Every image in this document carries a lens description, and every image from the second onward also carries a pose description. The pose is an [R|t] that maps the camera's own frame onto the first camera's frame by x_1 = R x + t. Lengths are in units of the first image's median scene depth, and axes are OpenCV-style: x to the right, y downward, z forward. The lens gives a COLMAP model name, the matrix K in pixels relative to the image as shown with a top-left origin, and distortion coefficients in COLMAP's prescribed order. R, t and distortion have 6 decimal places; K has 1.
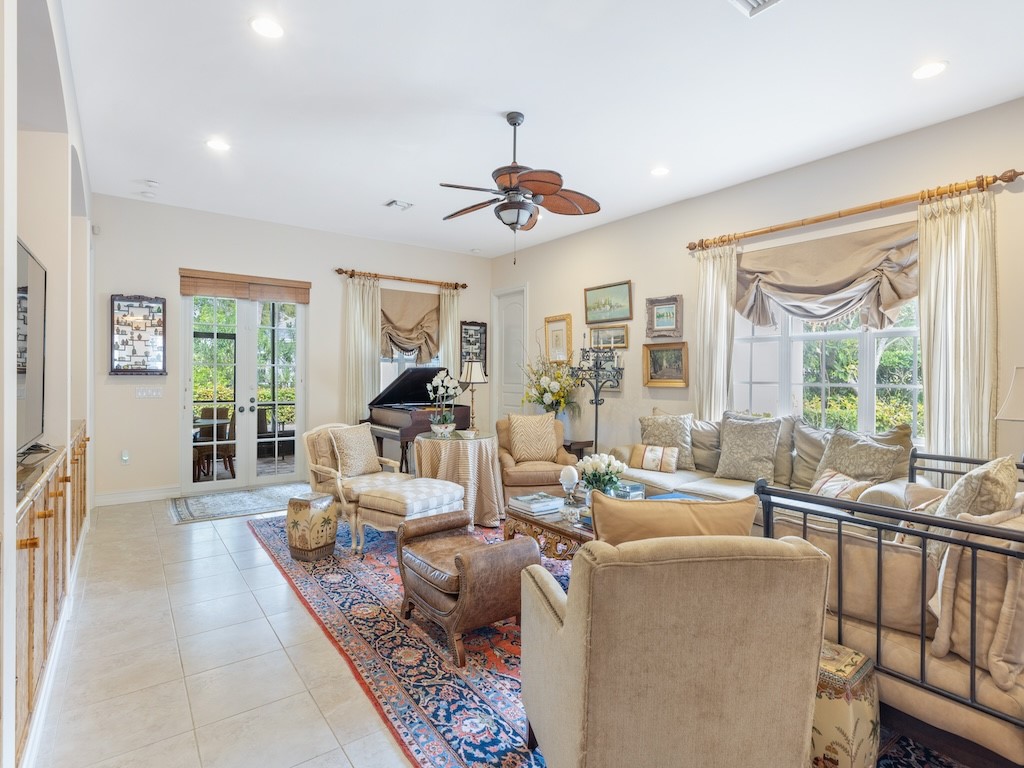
lens RADIAL K [[519.5, 0, 504.5], [0, 519.5, 382.2], [0, 0, 1]] dist [-0.004660, 0.000170]
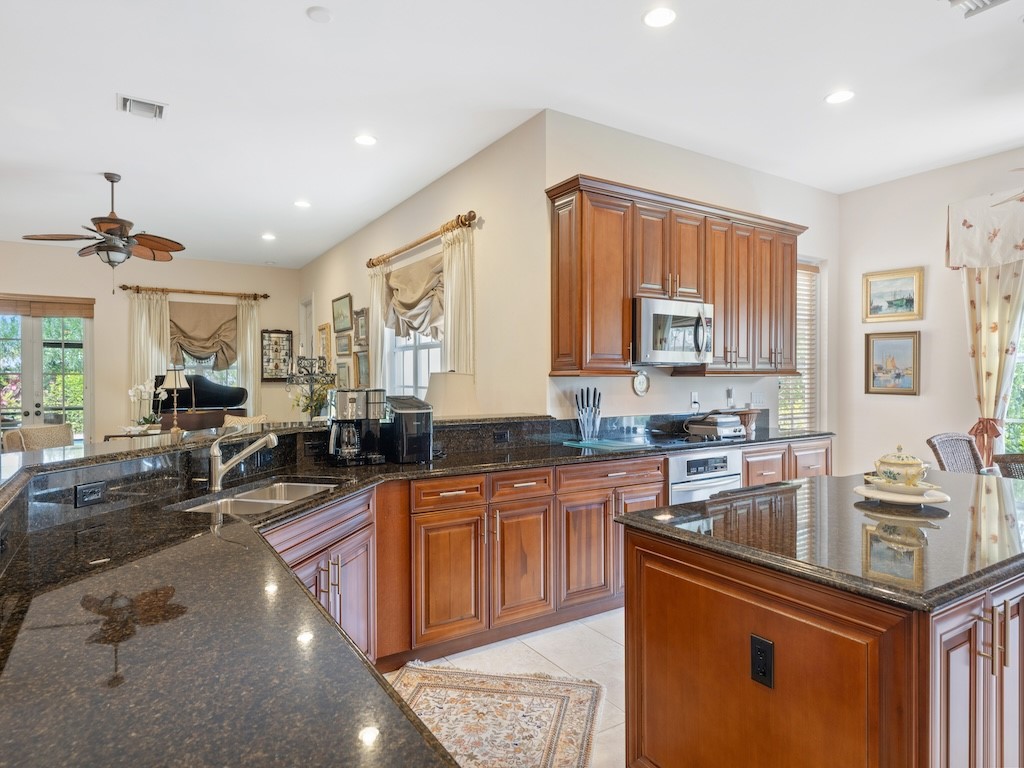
lens RADIAL K [[597.3, 0, 512.0], [0, 597.3, 384.0], [0, 0, 1]] dist [0.002484, -0.001543]
pose [[0.997518, -0.009565, -0.069760, 0.815106], [0.009384, 0.999952, -0.002922, 0.001900], [0.069785, 0.002260, 0.997560, -0.278346]]
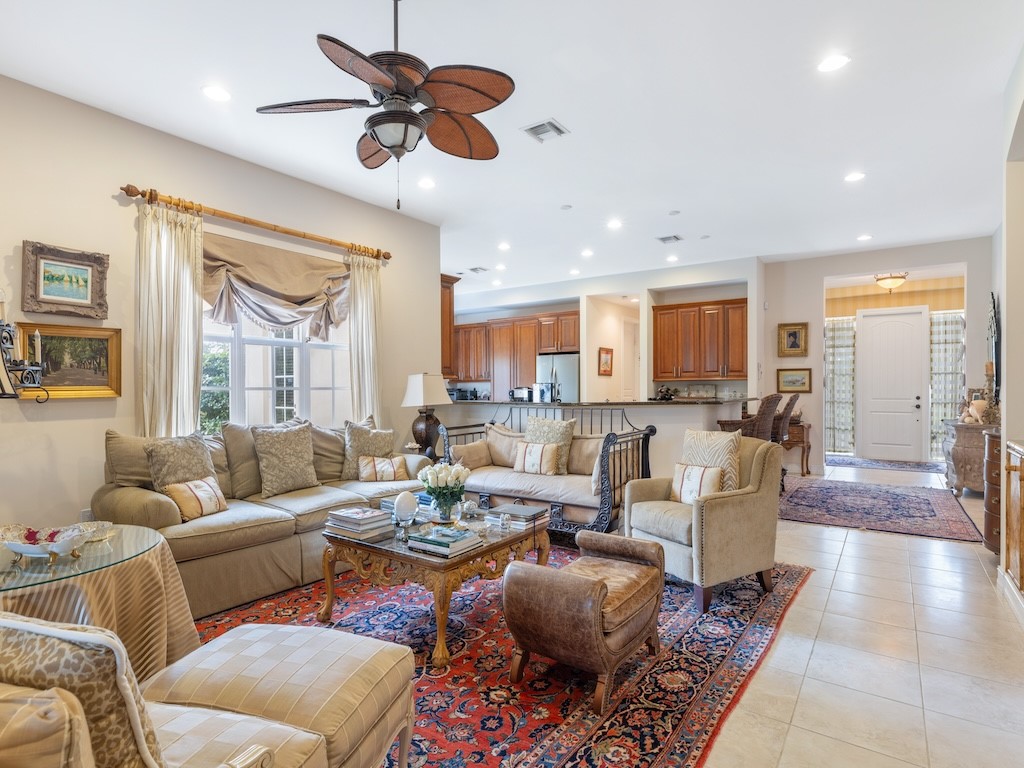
lens RADIAL K [[549.2, 0, 508.1], [0, 549.2, 384.5], [0, 0, 1]] dist [0.001979, 0.000005]
pose [[-0.321415, -0.003704, 0.946931, -0.527435], [0.017330, 0.999802, 0.009794, -0.004734], [-0.946780, 0.019558, -0.321287, 0.826437]]
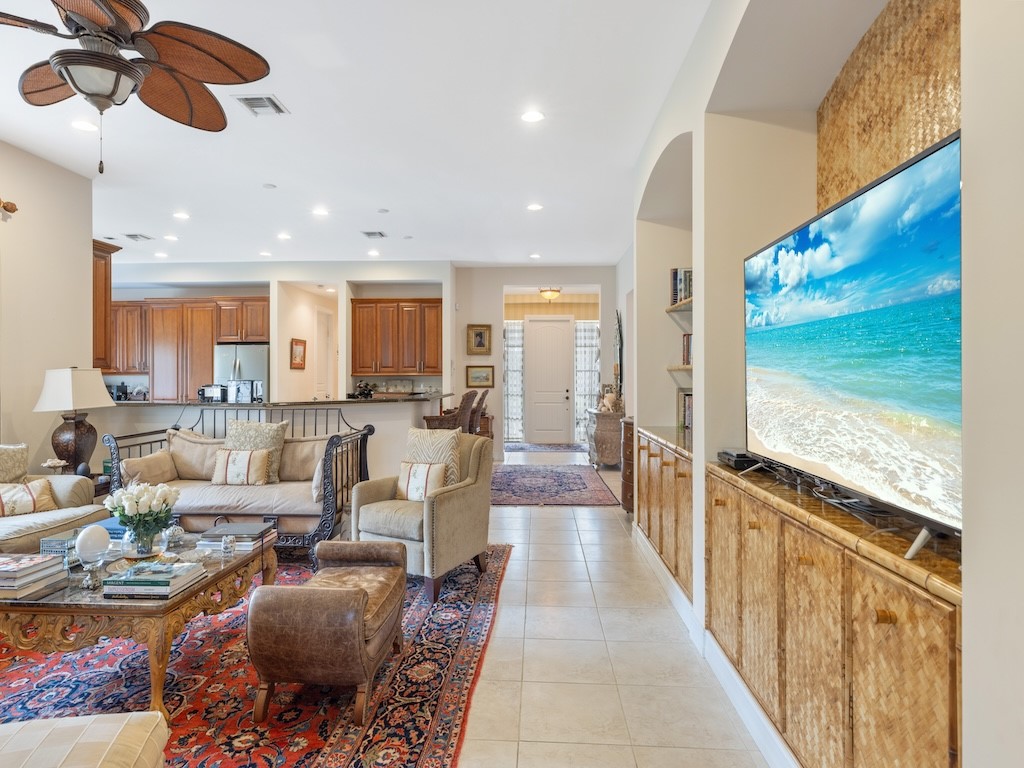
lens RADIAL K [[575.1, 0, 510.6], [0, 575.1, 363.2], [0, 0, 1]] dist [0.004428, 0.001120]
pose [[-0.777301, 0.005345, 0.629106, -0.517871], [0.002980, 0.999984, -0.004814, -0.021149], [-0.629122, -0.001868, -0.777305, 0.905907]]
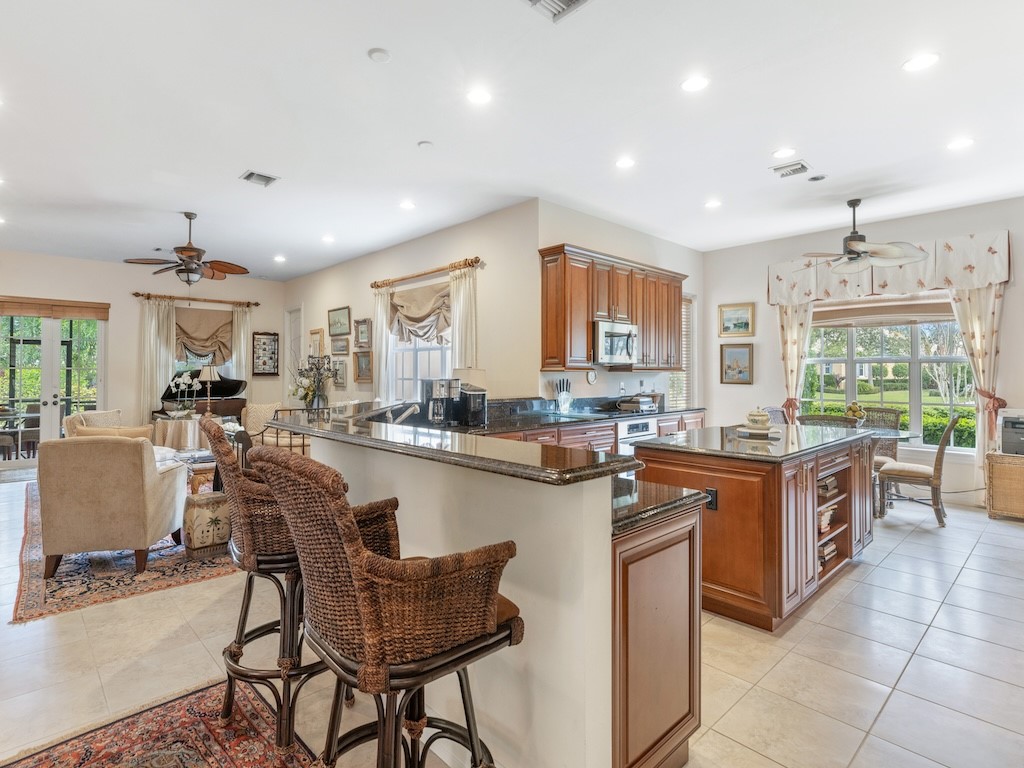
lens RADIAL K [[528.8, 0, 512.5], [0, 528.8, 368.0], [0, 0, 1]] dist [-0.008087, 0.000950]
pose [[0.992017, -0.006649, 0.125930, 0.607017], [0.009525, 0.999707, -0.022249, 0.006618], [-0.125745, 0.023271, 0.991790, -0.552562]]
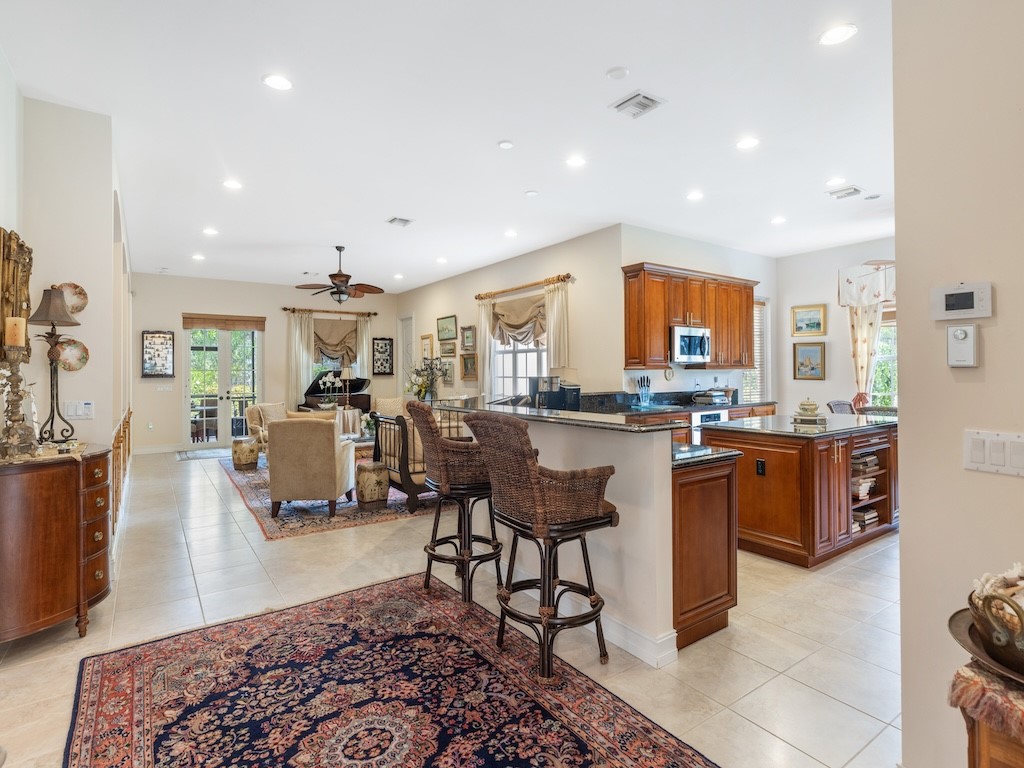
lens RADIAL K [[528.8, 0, 512.5], [0, 528.8, 368.0], [0, 0, 1]] dist [-0.008087, 0.000950]
pose [[0.999600, -0.015152, -0.023891, 0.558133], [0.014656, 0.999676, -0.020811, 0.008657], [0.024198, 0.020452, 0.999498, -0.785880]]
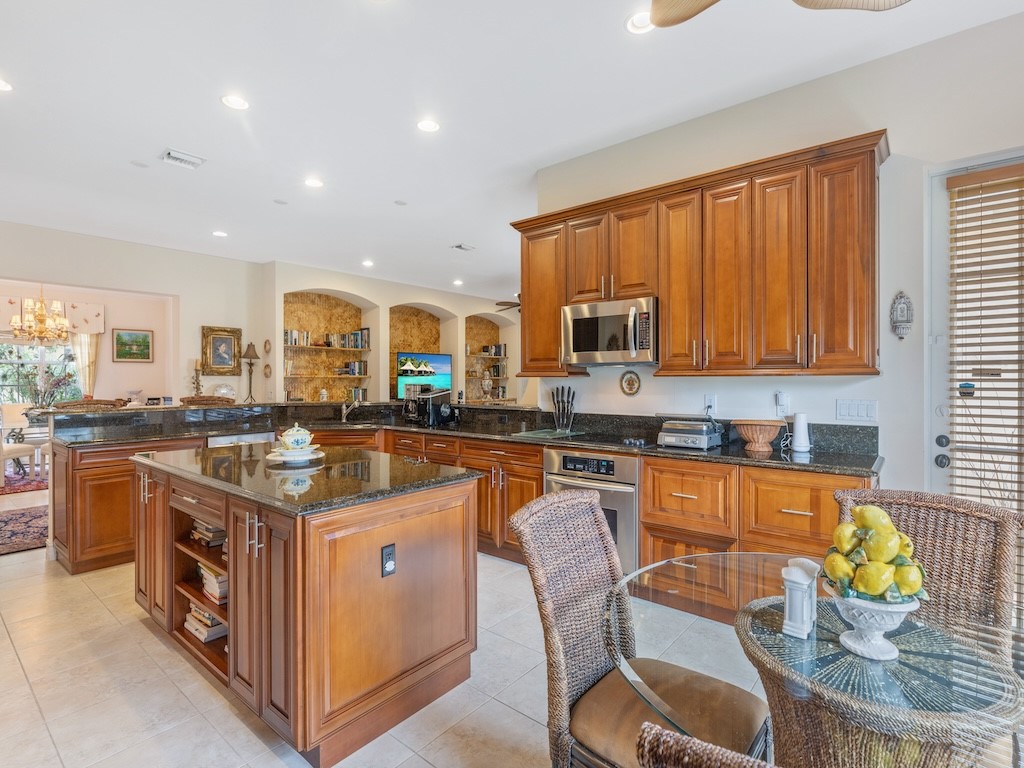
lens RADIAL K [[511.4, 0, 512.0], [0, 511.4, 384.0], [0, 0, 1]] dist [-0.000362, -0.000023]
pose [[0.240463, 0.001507, -0.970657, 1.690880], [-0.009531, 0.999954, -0.000809, 0.003313], [0.970611, 0.009446, 0.240466, 0.288125]]
